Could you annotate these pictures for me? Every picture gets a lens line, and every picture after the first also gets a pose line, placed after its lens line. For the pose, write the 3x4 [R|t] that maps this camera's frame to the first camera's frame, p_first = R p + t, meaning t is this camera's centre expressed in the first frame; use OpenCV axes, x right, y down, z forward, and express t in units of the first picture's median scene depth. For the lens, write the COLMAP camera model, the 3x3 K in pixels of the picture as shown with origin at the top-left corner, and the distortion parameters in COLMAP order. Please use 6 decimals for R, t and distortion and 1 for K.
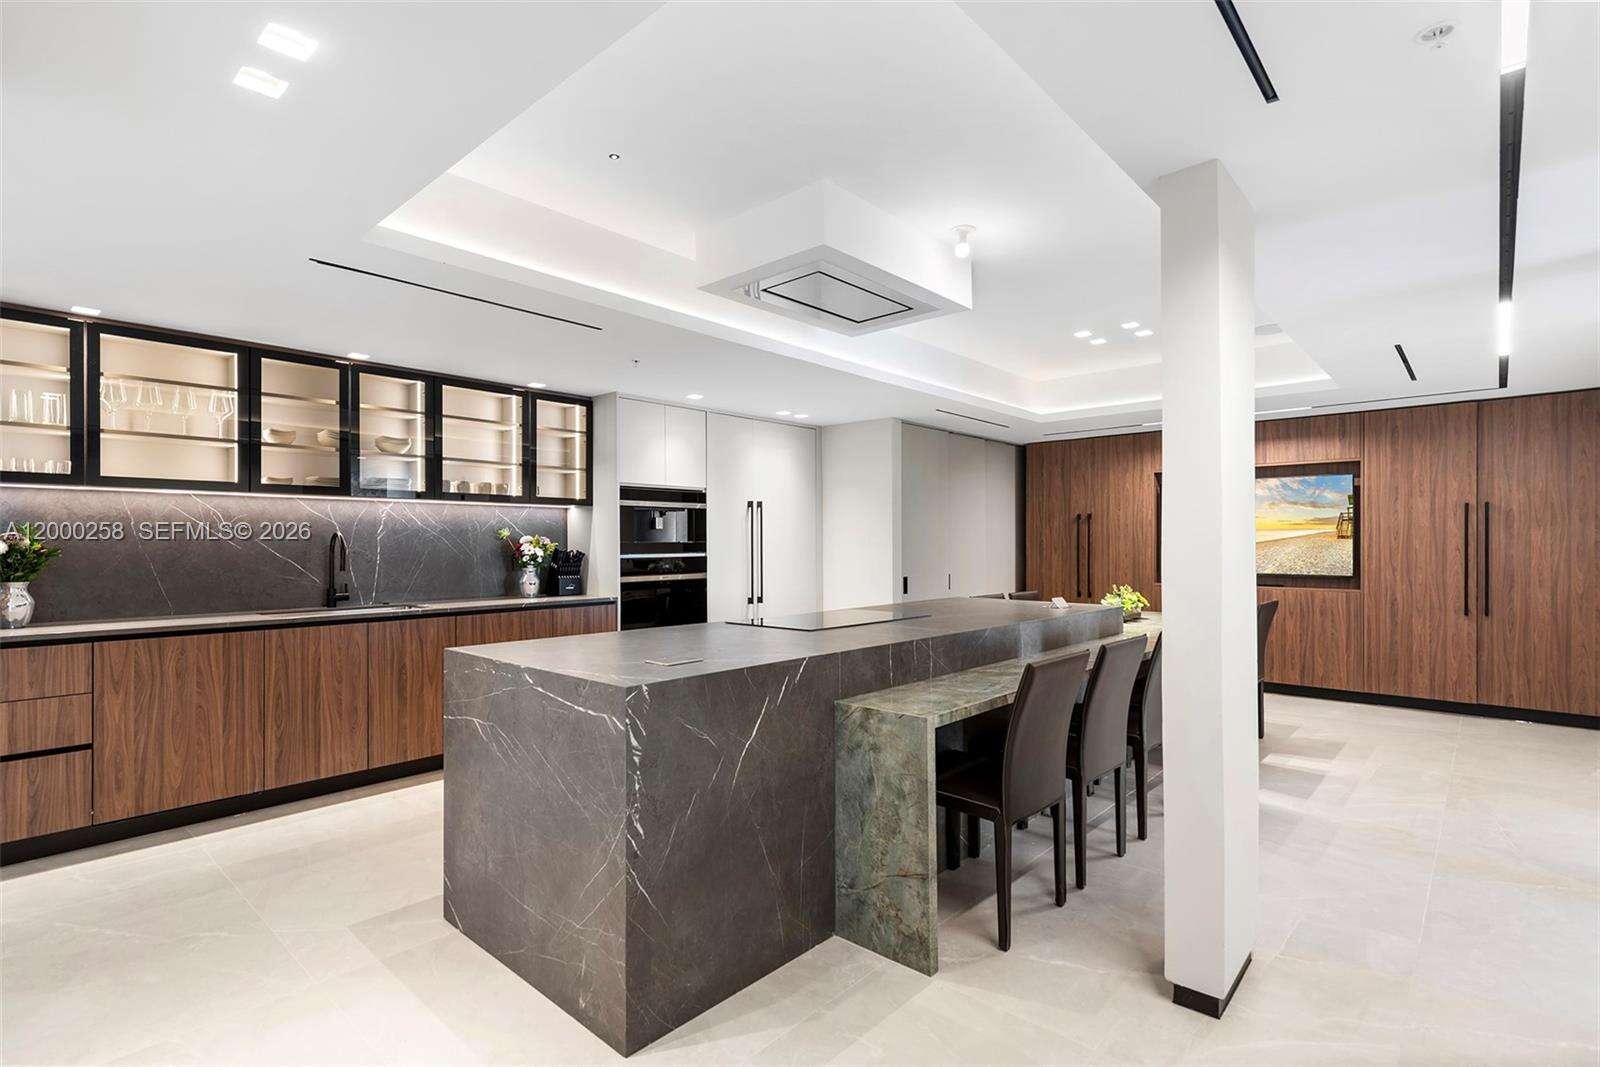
lens RADIAL K [[757.4, 0, 800.0], [0, 757.4, 533.5], [0, 0, 1]] dist [-0.000145, -0.000044]
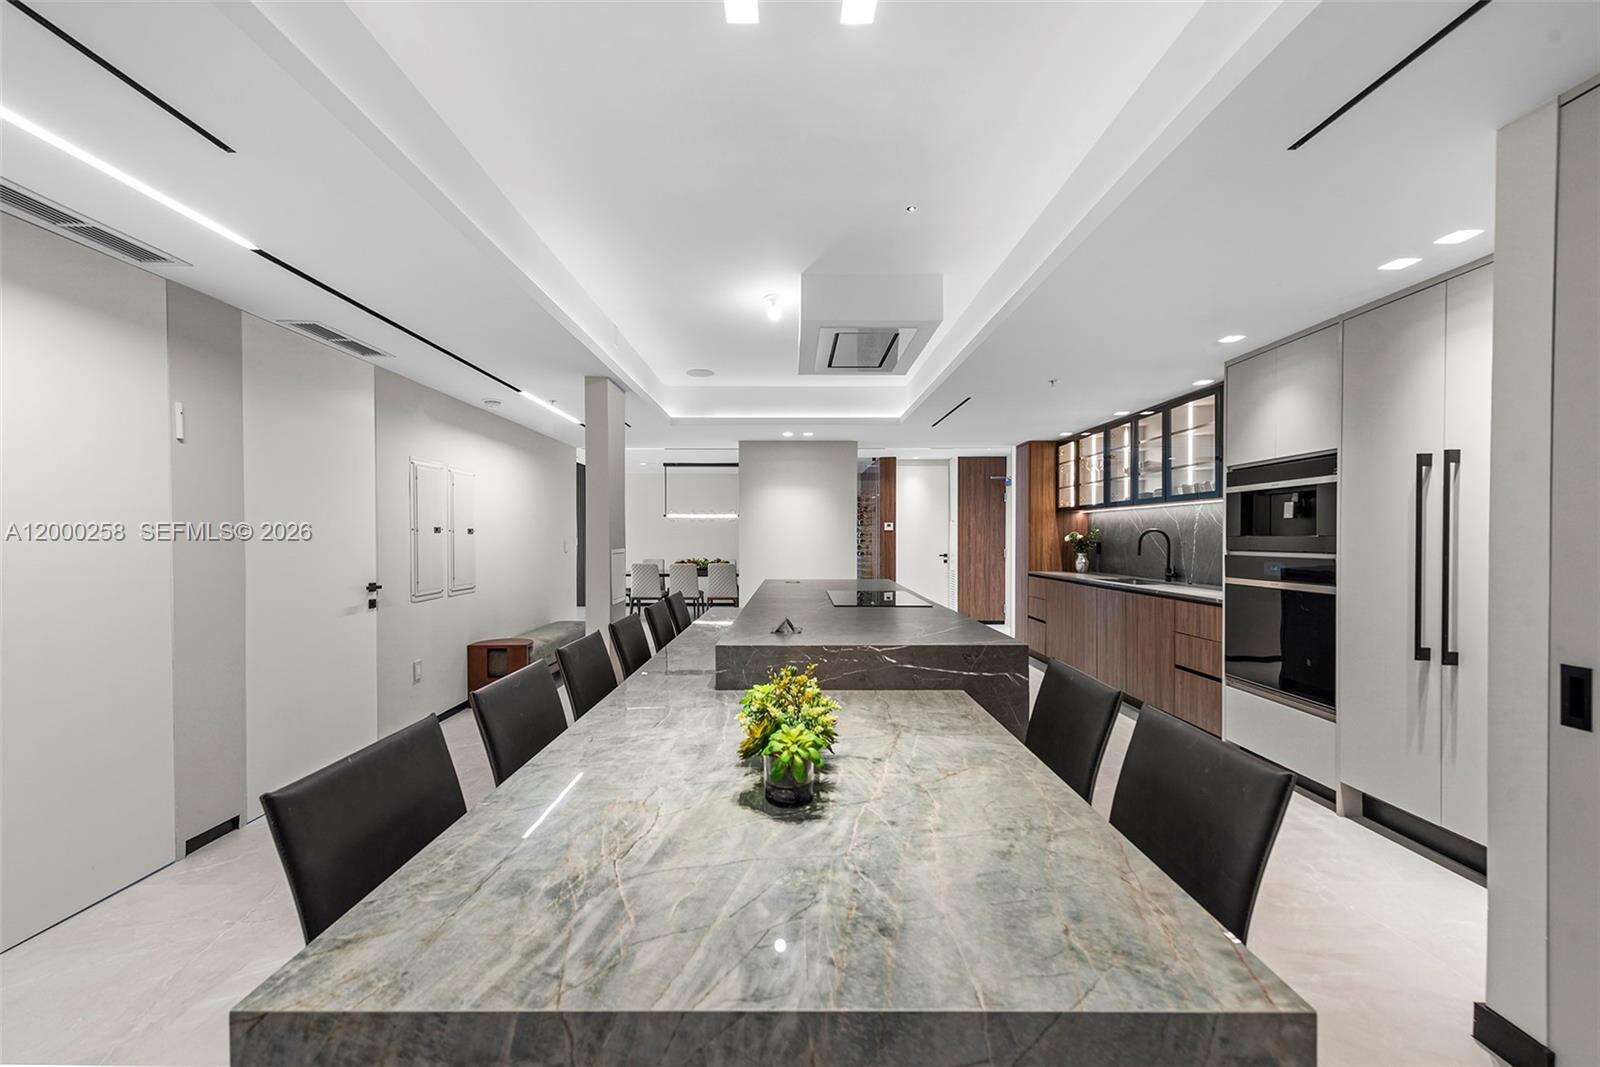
lens RADIAL K [[643.6, 0, 800.0], [0, 643.6, 533.5], [0, 0, 1]] dist [0.007991, 0.000157]
pose [[-0.728364, -0.001484, -0.685189, 0.627290], [0.008929, 0.999892, -0.011657, 0.012523], [0.685133, -0.014608, -0.728272, 1.223552]]
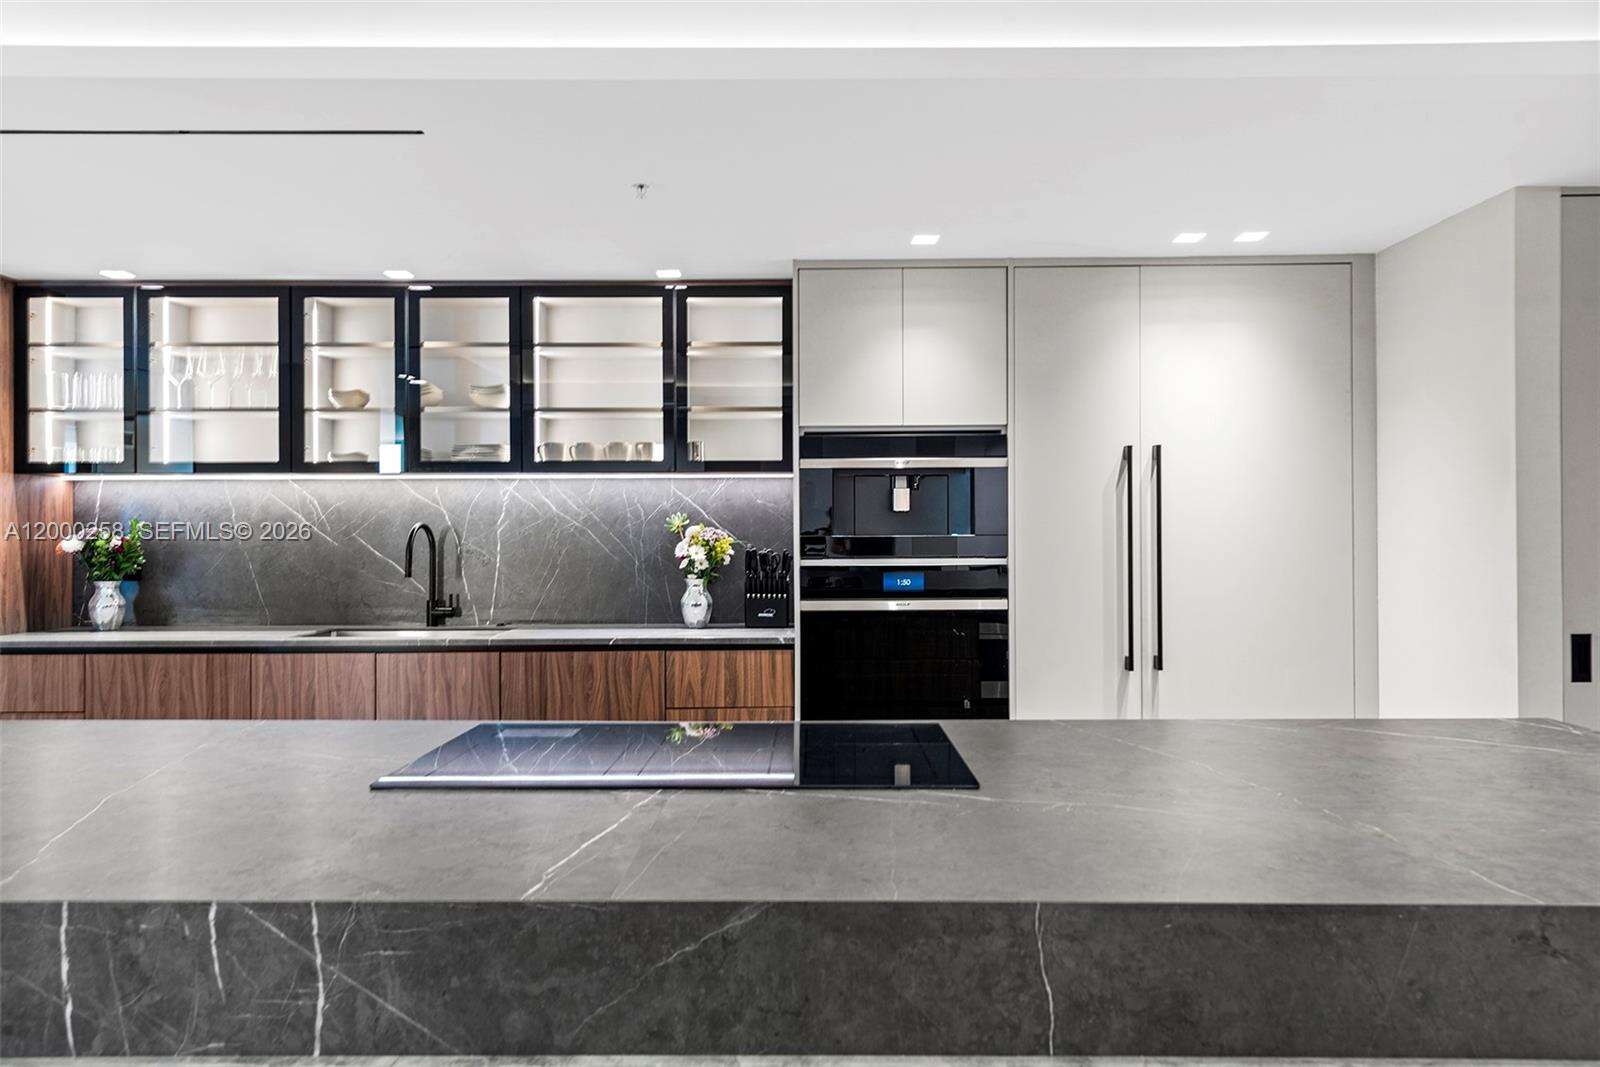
lens RADIAL K [[1063.4, 0, 800.0], [0, 1063.4, 533.5], [0, 0, 1]] dist [0.015282, 0.001660]
pose [[0.670095, 0.002264, -0.742272, 0.334100], [0.012524, 0.999819, 0.014356, -0.002020], [0.742170, -0.018916, 0.669945, 0.496437]]
